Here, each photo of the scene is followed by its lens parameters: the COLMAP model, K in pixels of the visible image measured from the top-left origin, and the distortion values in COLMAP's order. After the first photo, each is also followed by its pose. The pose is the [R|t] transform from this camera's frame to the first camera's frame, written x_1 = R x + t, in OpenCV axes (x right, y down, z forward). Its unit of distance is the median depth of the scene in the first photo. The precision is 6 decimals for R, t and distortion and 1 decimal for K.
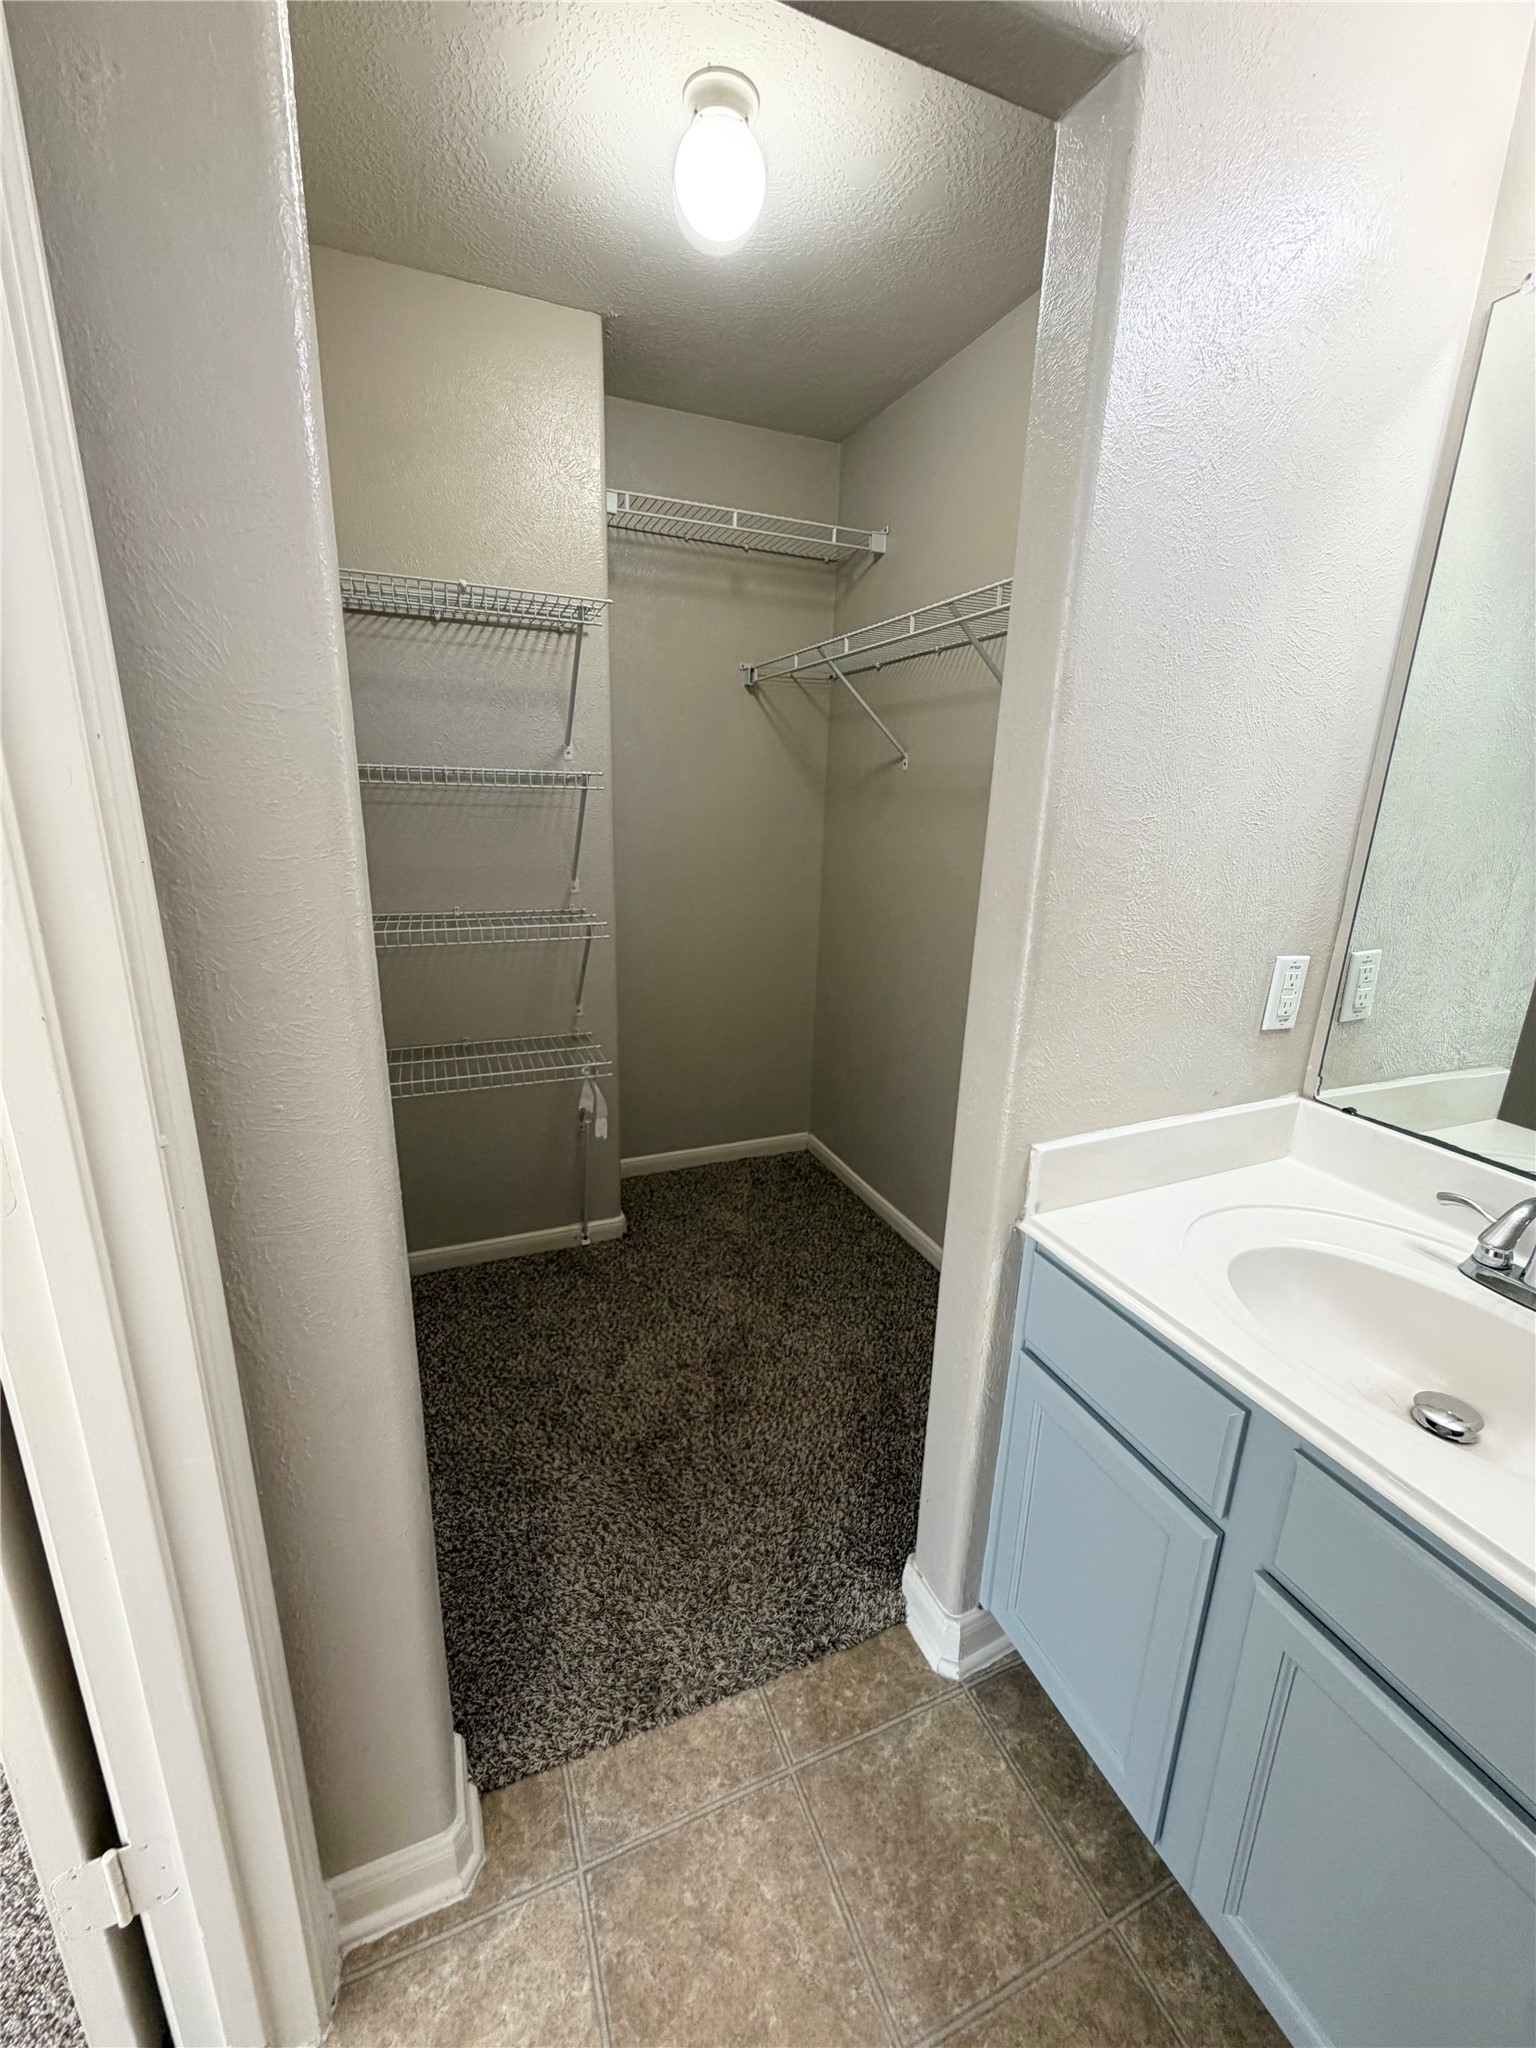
lens RADIAL K [[819.6, 0, 773.4], [0, 819.6, 1029.8], [0, 0, 1]] dist [-0.000008, -0.001849]
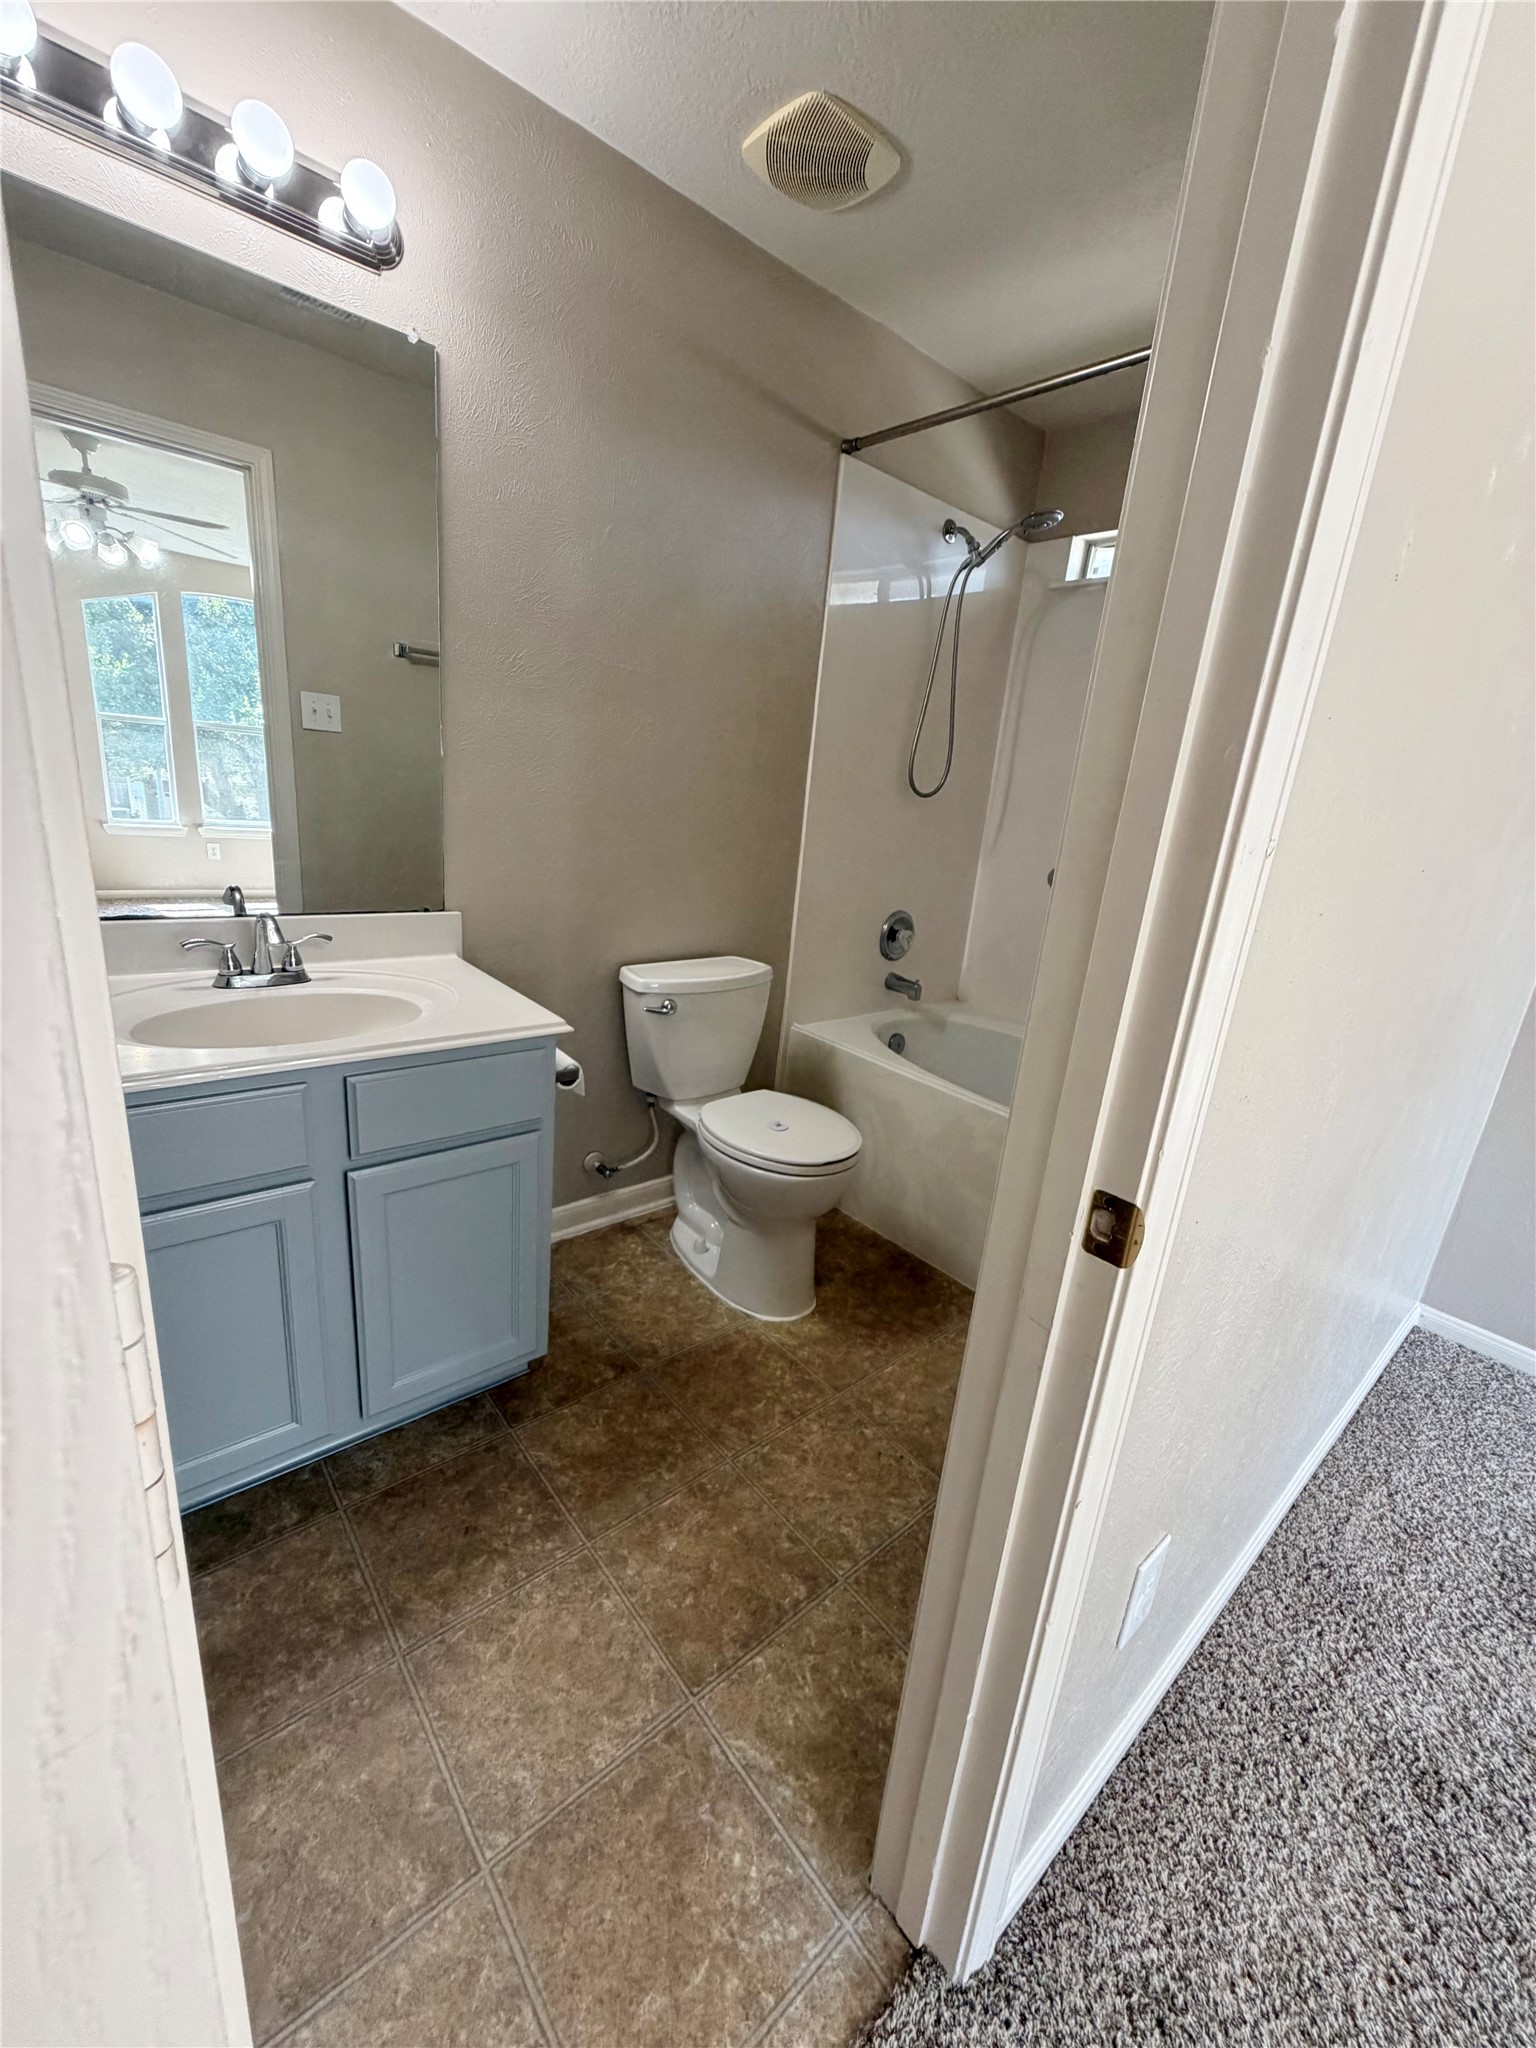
lens RADIAL K [[819.6, 0, 769.1], [0, 819.6, 1014.2], [0, 0, 1]] dist [-0.000008, -0.001849]
pose [[-0.313456, -0.309512, 0.897746, -0.367066], [0.166084, 0.912950, 0.372744, -0.197259], [-0.934966, 0.265940, -0.234765, 0.957478]]
